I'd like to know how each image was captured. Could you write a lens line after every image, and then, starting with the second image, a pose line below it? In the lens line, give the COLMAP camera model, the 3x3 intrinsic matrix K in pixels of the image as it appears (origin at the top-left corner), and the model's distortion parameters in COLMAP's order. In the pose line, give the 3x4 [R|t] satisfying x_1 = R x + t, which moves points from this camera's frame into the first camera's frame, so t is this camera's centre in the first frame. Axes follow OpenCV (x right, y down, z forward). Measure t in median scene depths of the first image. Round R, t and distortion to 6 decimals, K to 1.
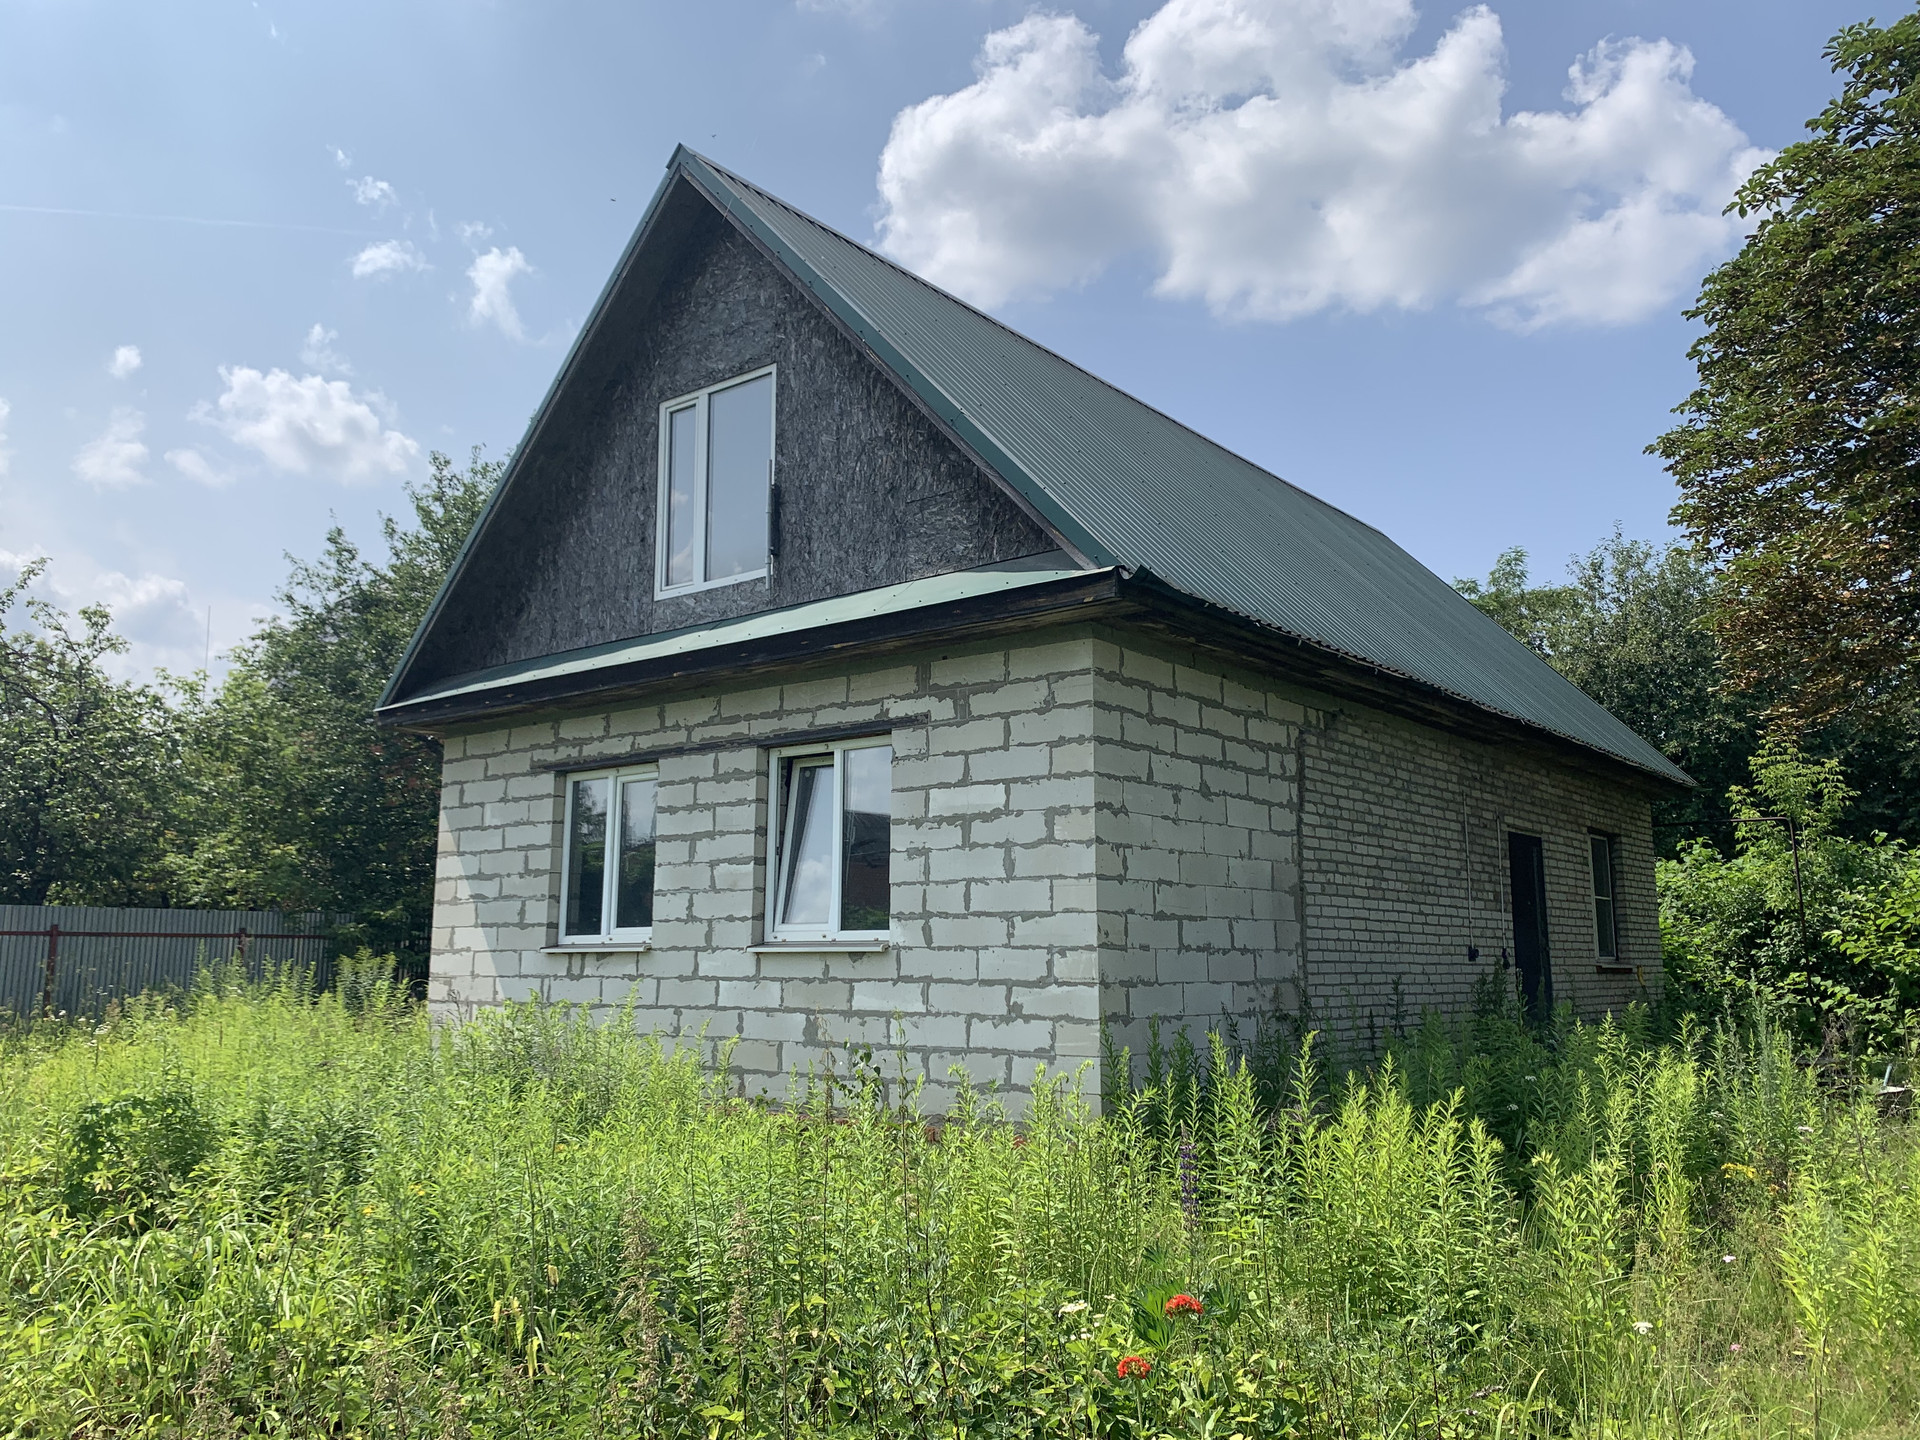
lens RADIAL K [[1444.6, 0, 959.8], [0, 1444.6, 722.5], [0, 0, 1]] dist [0.000251, -0.030401]
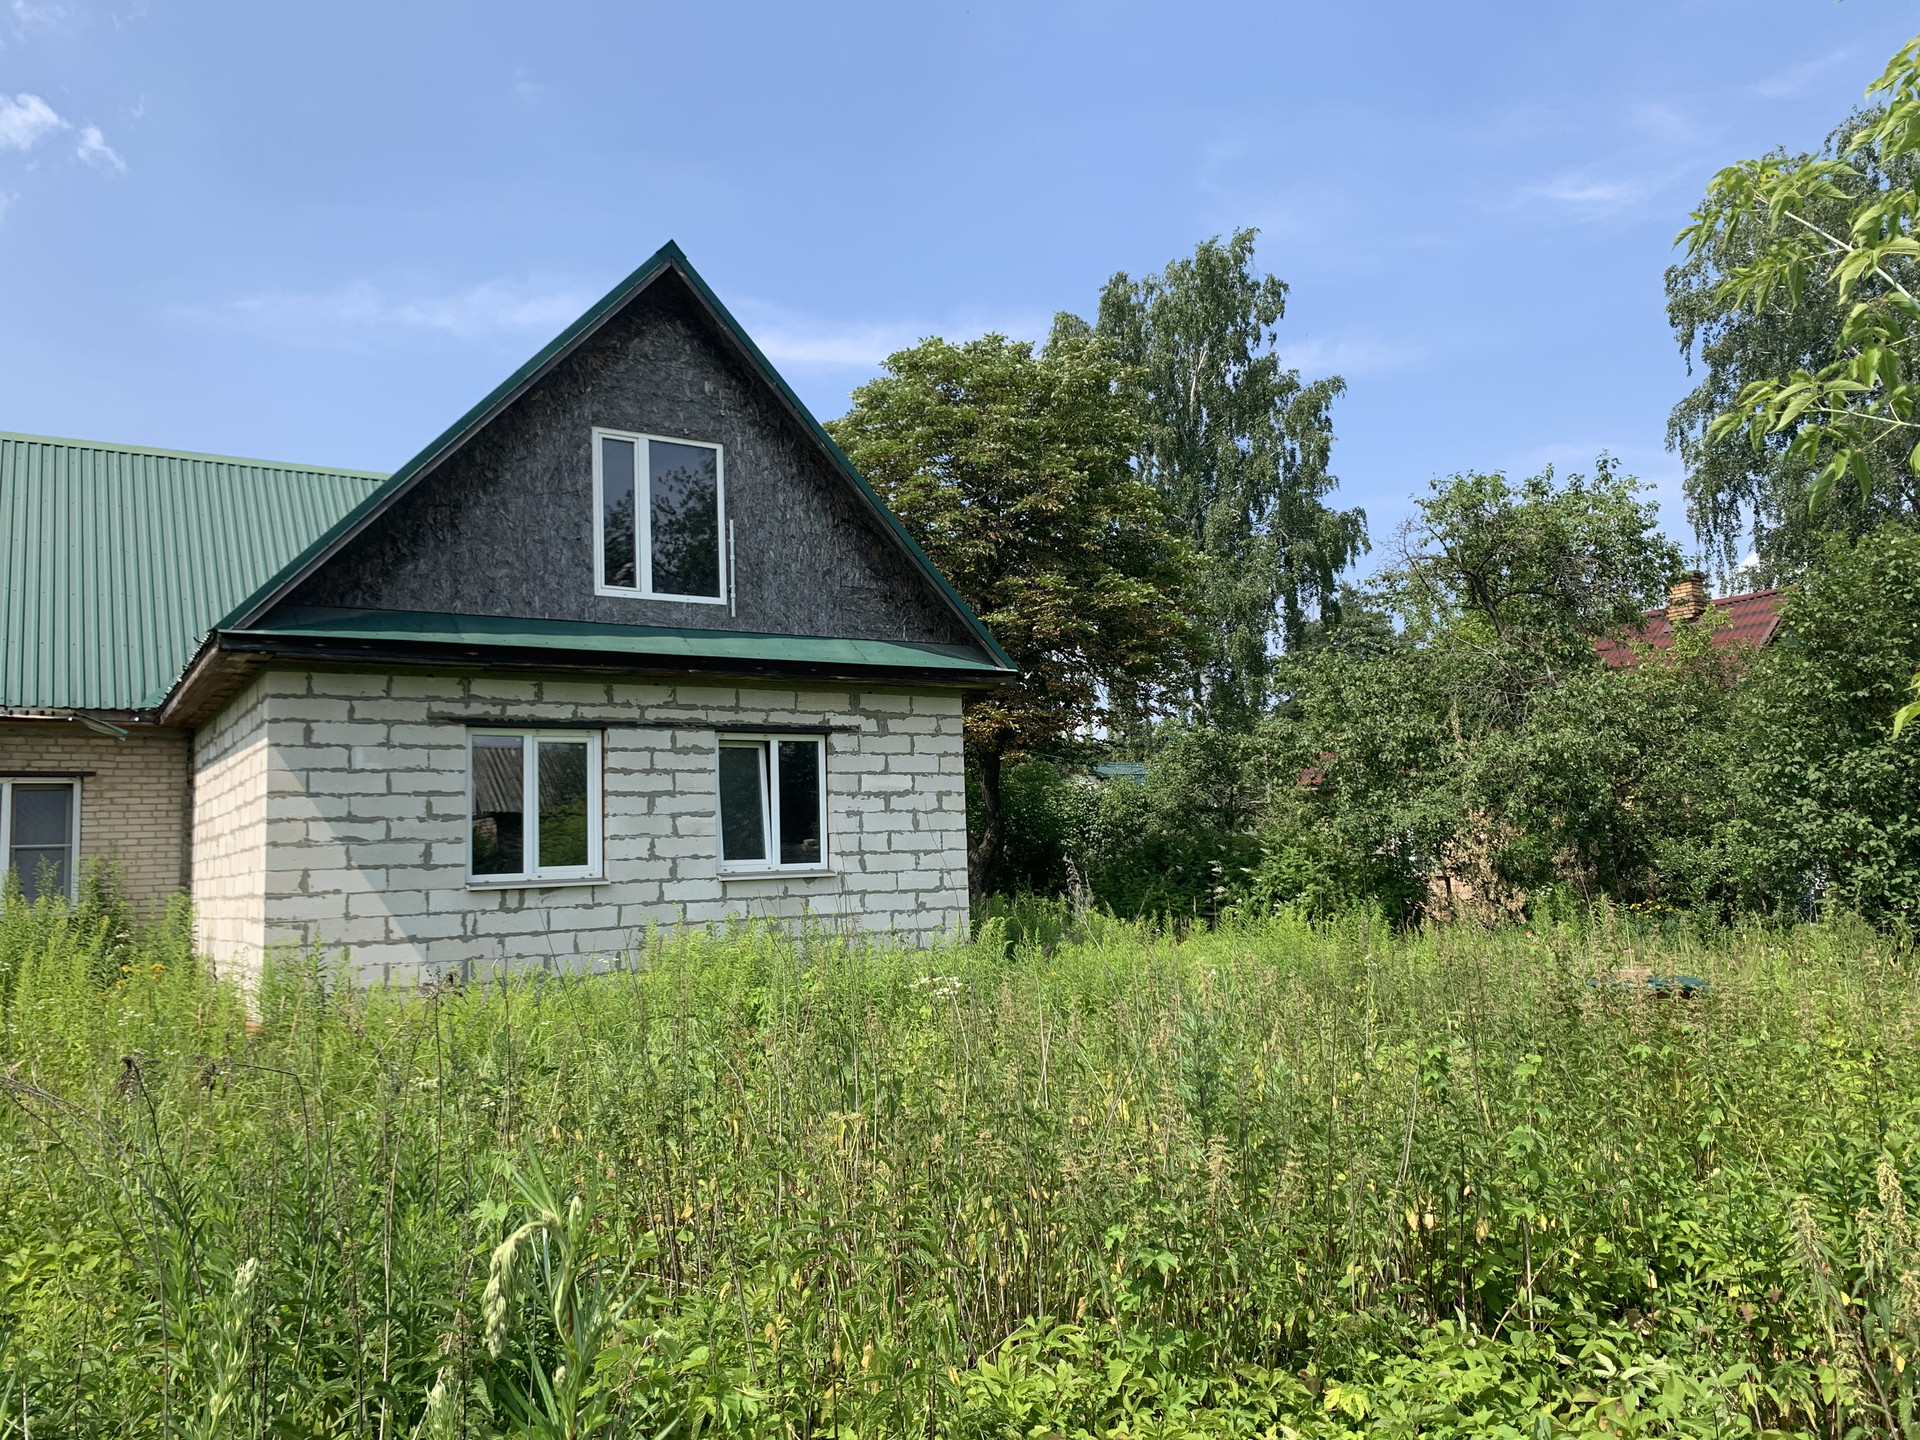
lens RADIAL K [[1444.6, 0, 962.8], [0, 1444.6, 717.4], [0, 0, 1]] dist [0.000251, -0.030401]
pose [[0.329839, 0.078233, 0.940790, -1.339705], [-0.119473, 0.992007, -0.040605, 0.031623], [-0.936447, -0.099005, 0.336549, 0.323946]]
